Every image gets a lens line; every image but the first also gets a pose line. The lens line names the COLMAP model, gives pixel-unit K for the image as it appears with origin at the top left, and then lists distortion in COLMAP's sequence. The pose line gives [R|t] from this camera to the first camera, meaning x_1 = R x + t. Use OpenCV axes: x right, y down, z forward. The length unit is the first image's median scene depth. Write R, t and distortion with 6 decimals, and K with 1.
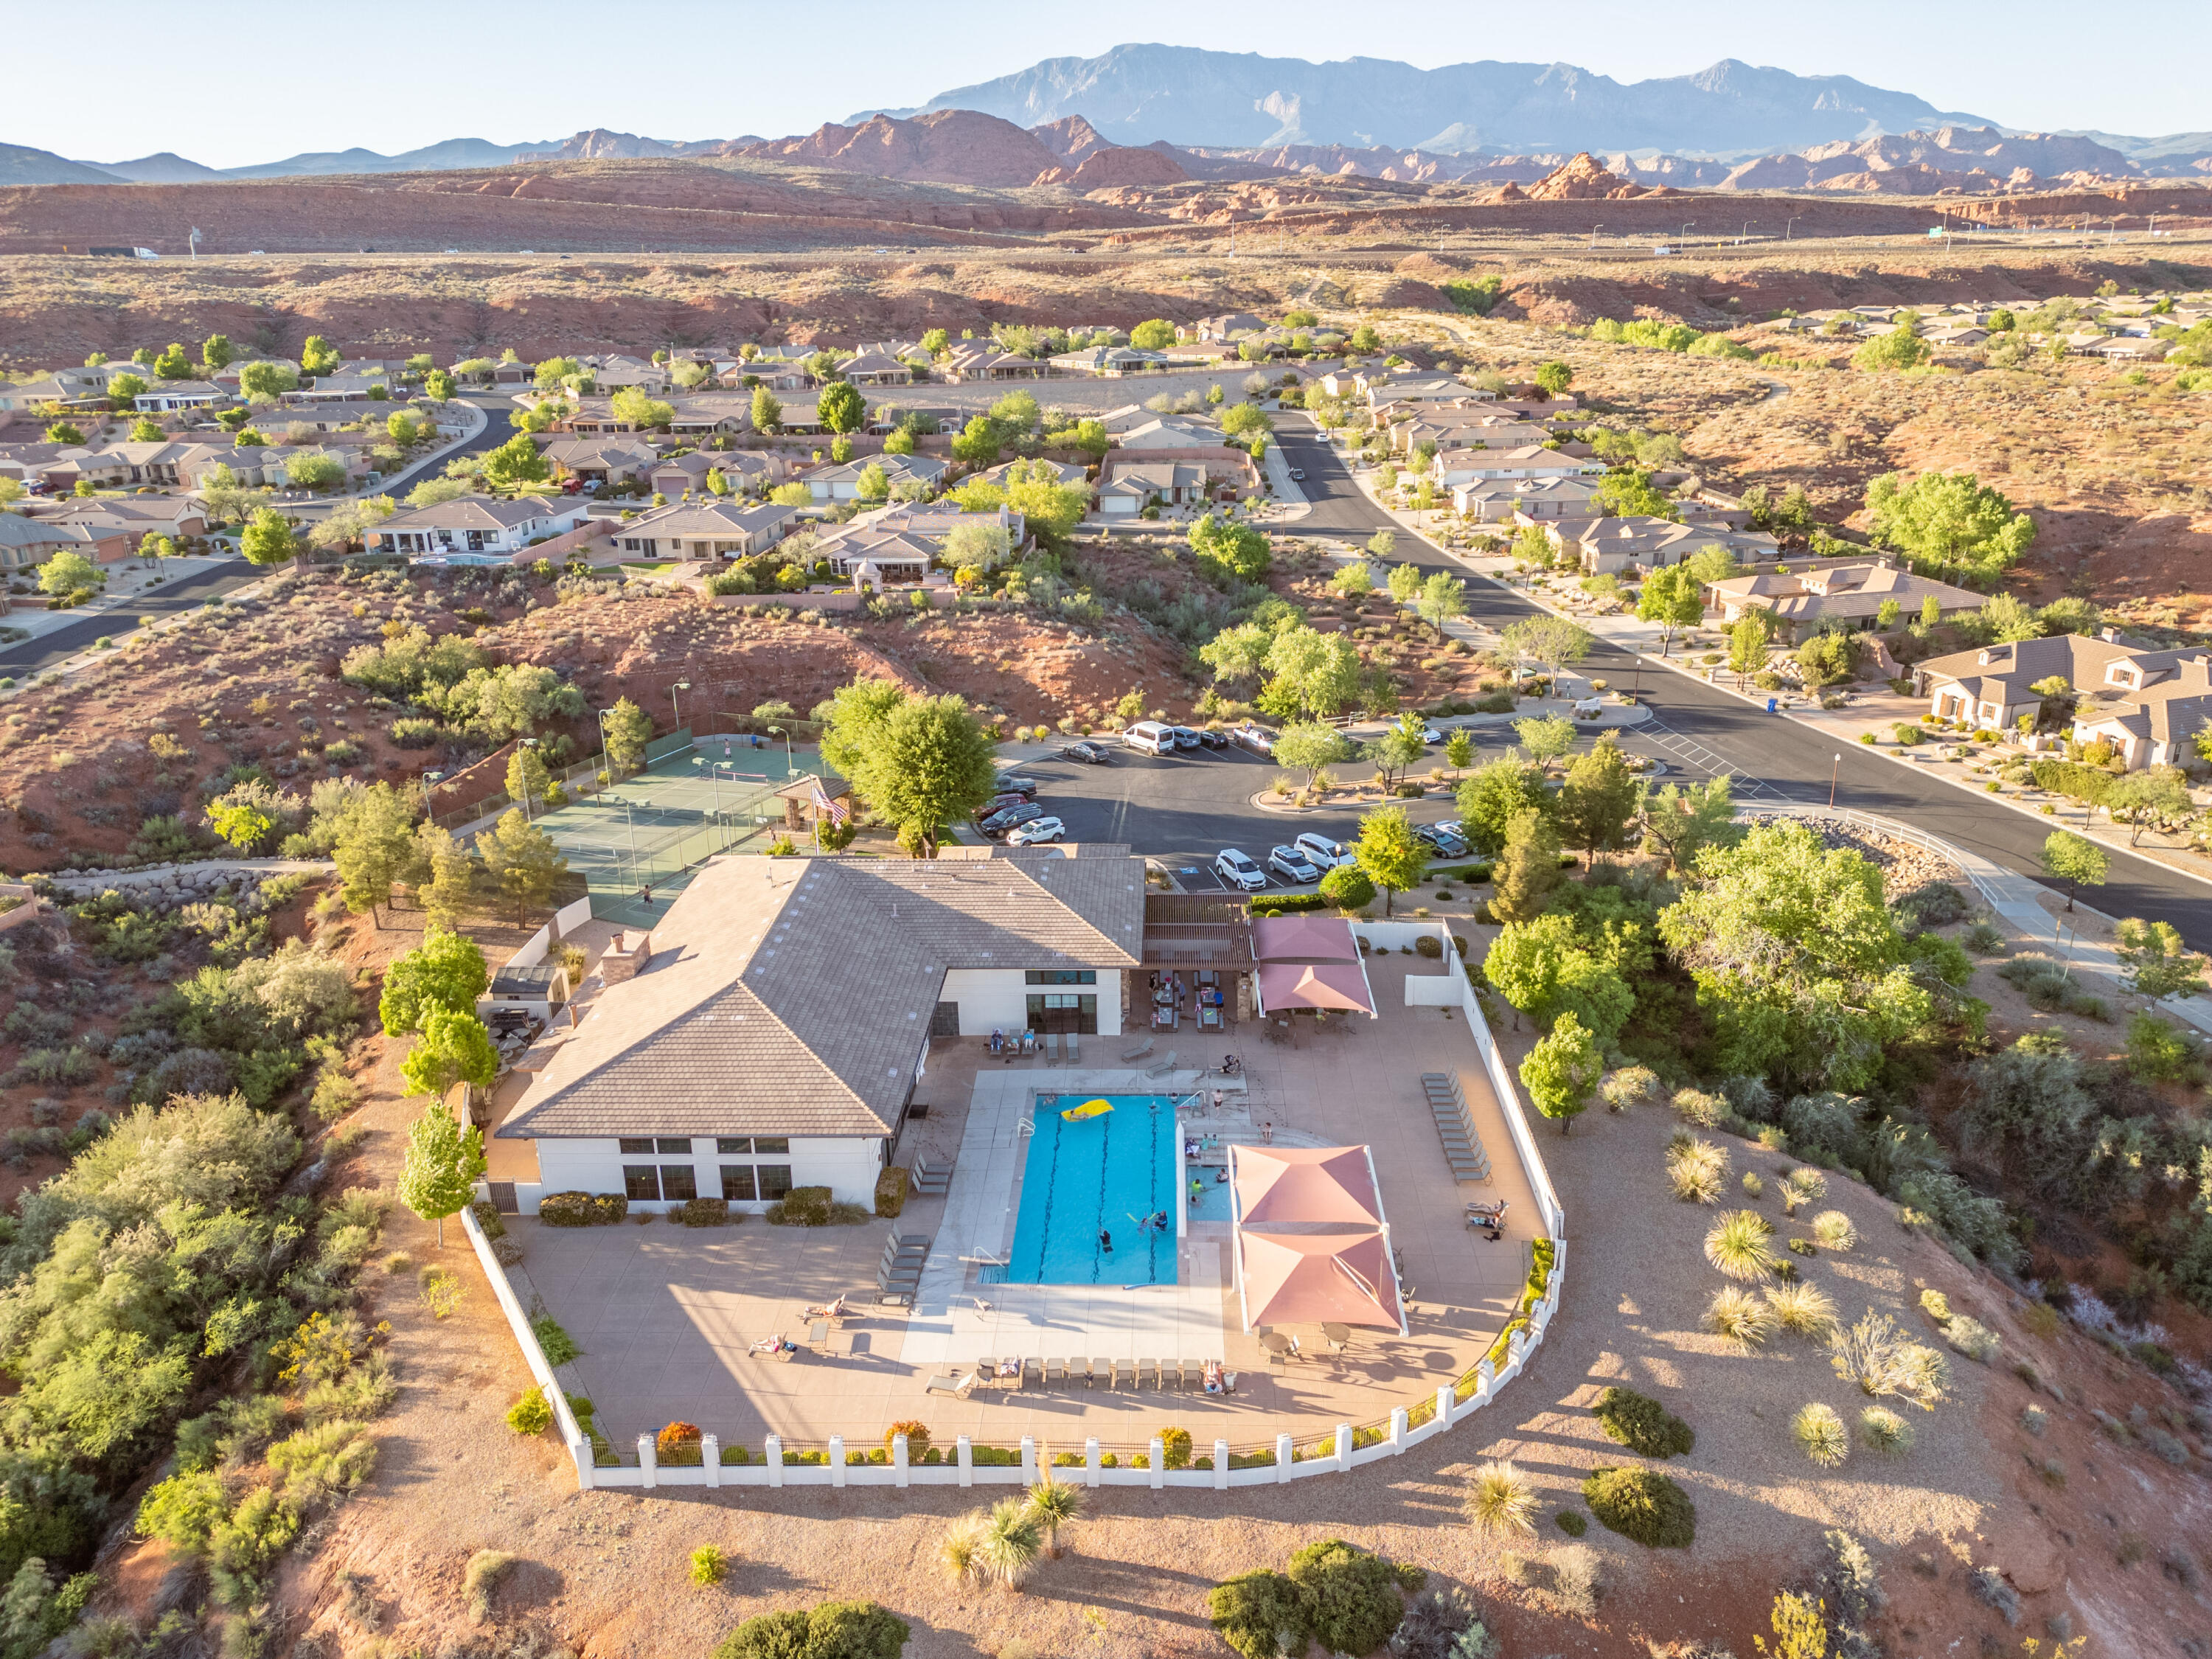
lens RADIAL K [[1548.9, 0, 1111.5], [0, 1548.9, 830.4], [0, 0, 1]] dist [0.083356, -0.083282]
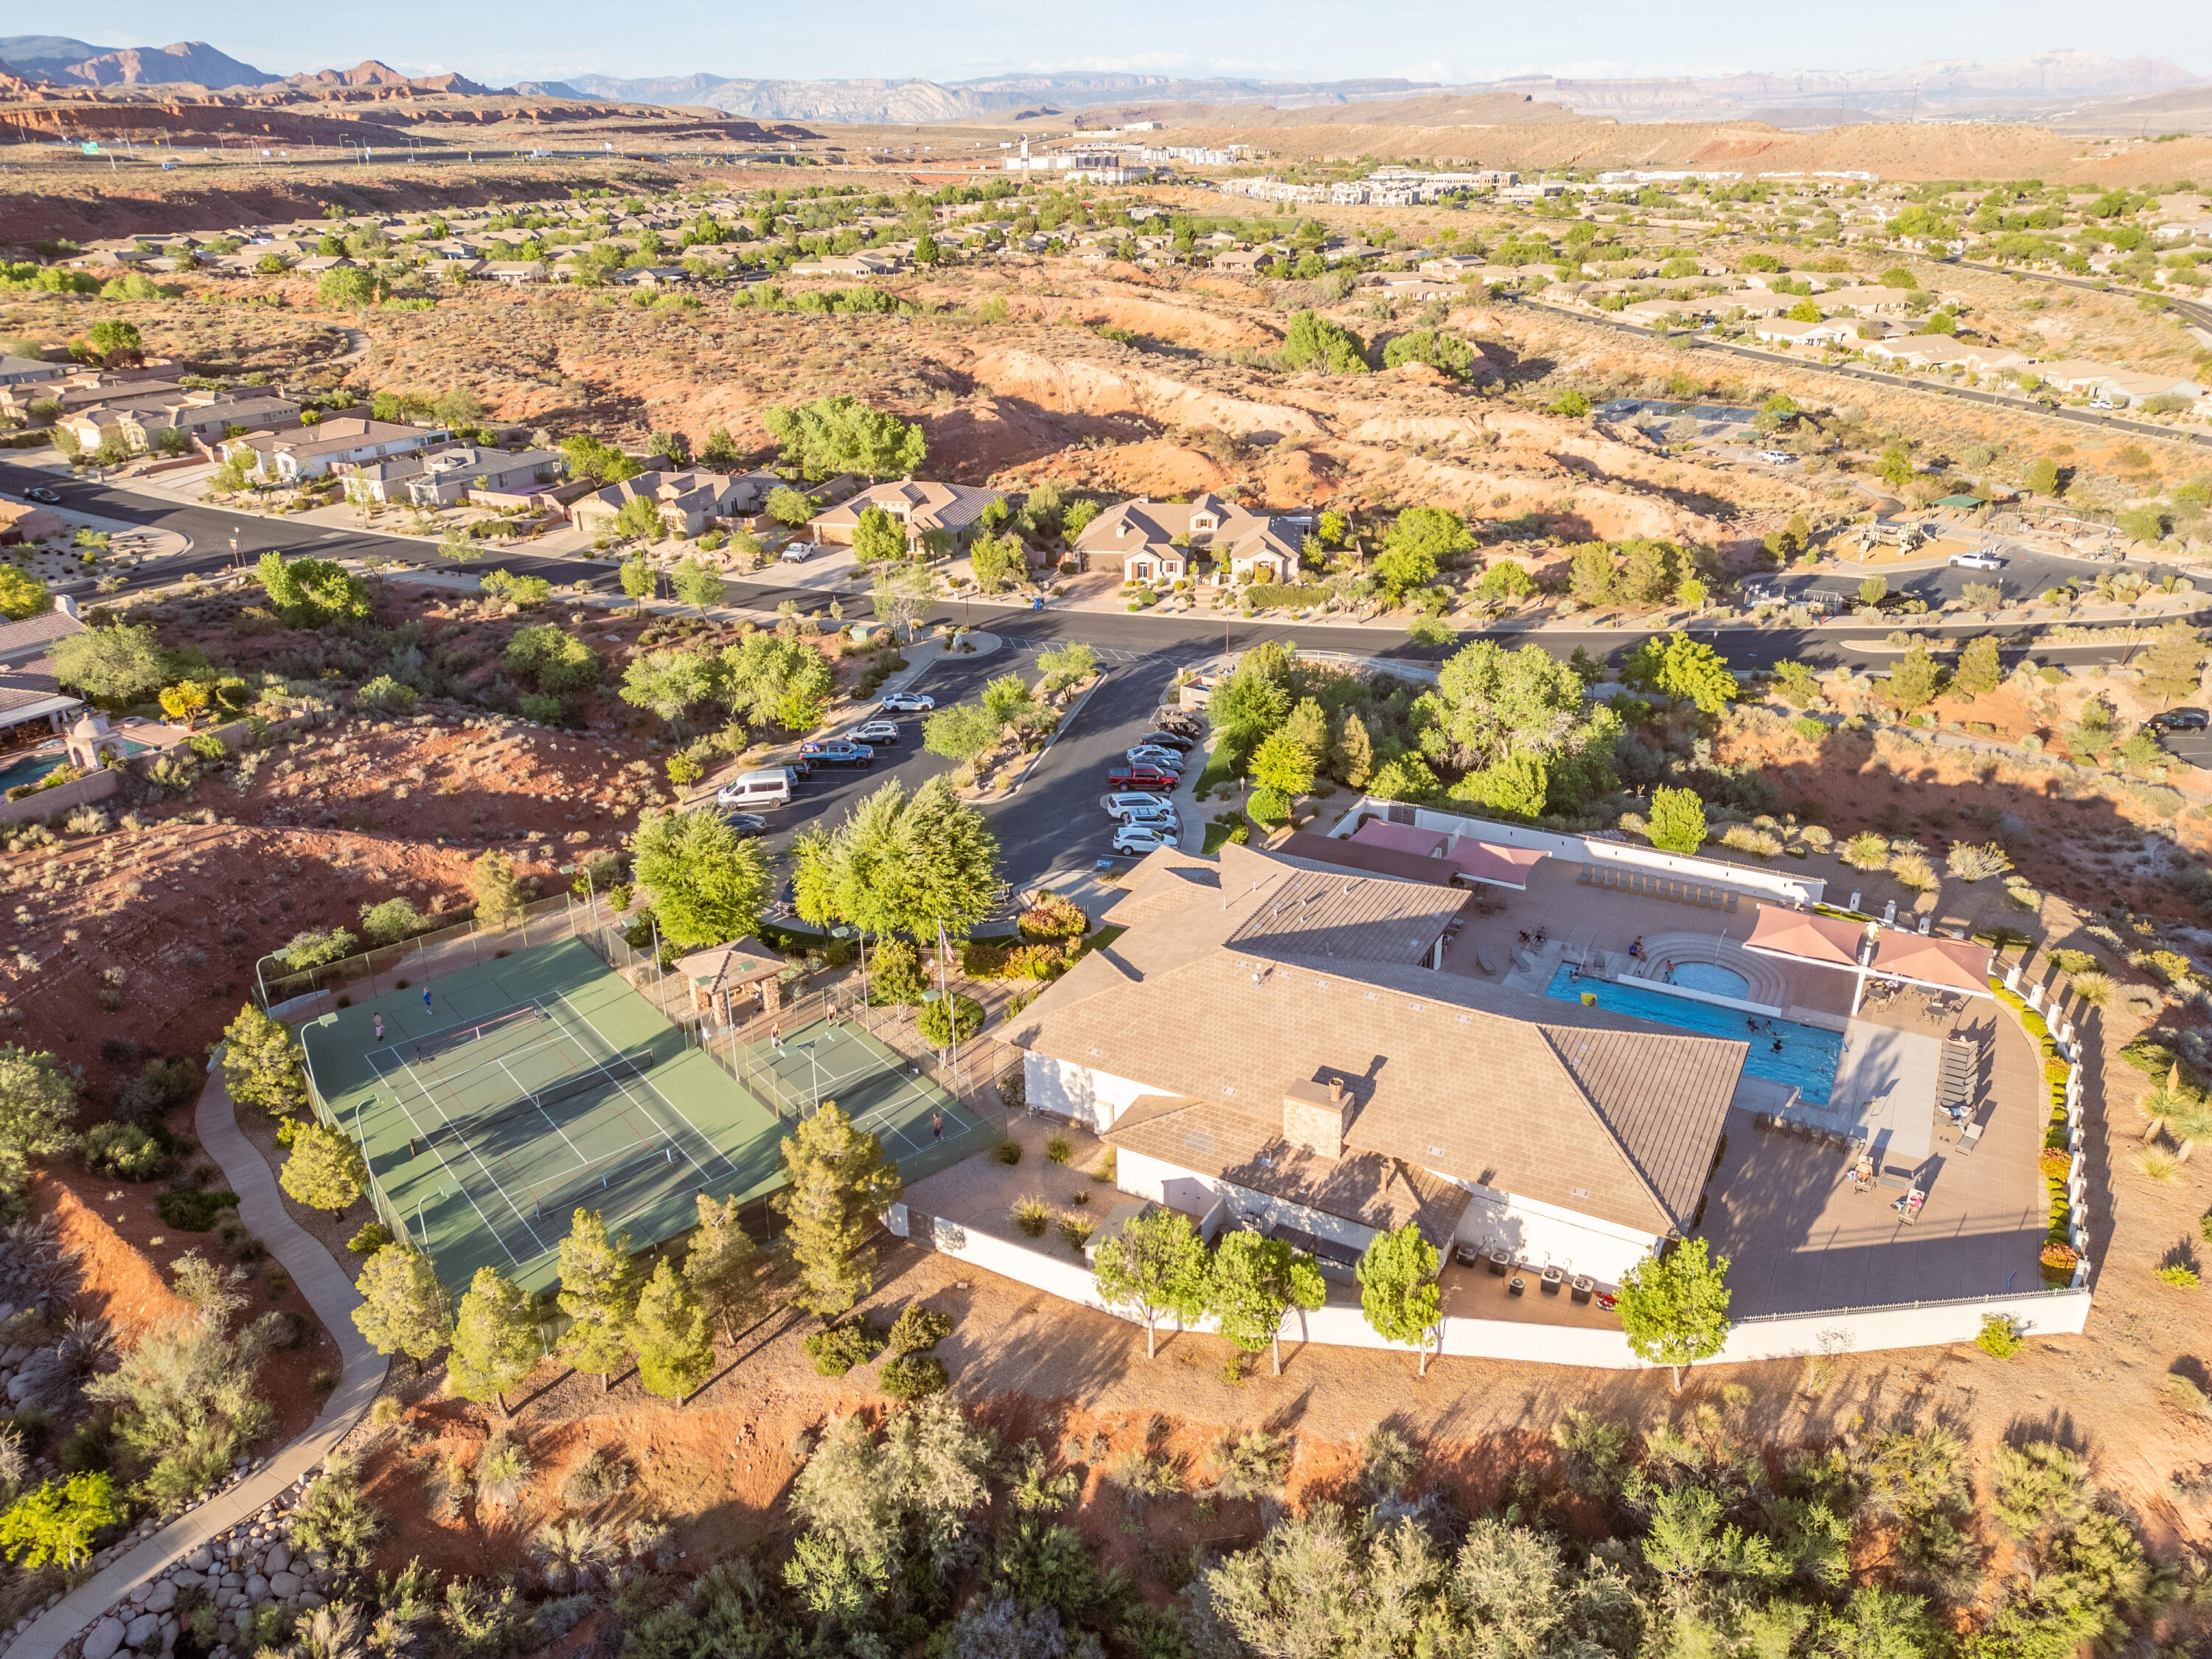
lens RADIAL K [[1548.9, 0, 1111.5], [0, 1548.9, 830.4], [0, 0, 1]] dist [0.083356, -0.083282]
pose [[0.437741, -0.347773, 0.829118, -0.775145], [0.304558, 0.925001, 0.227196, -0.222518], [-0.845947, 0.153061, 0.510828, 0.486410]]
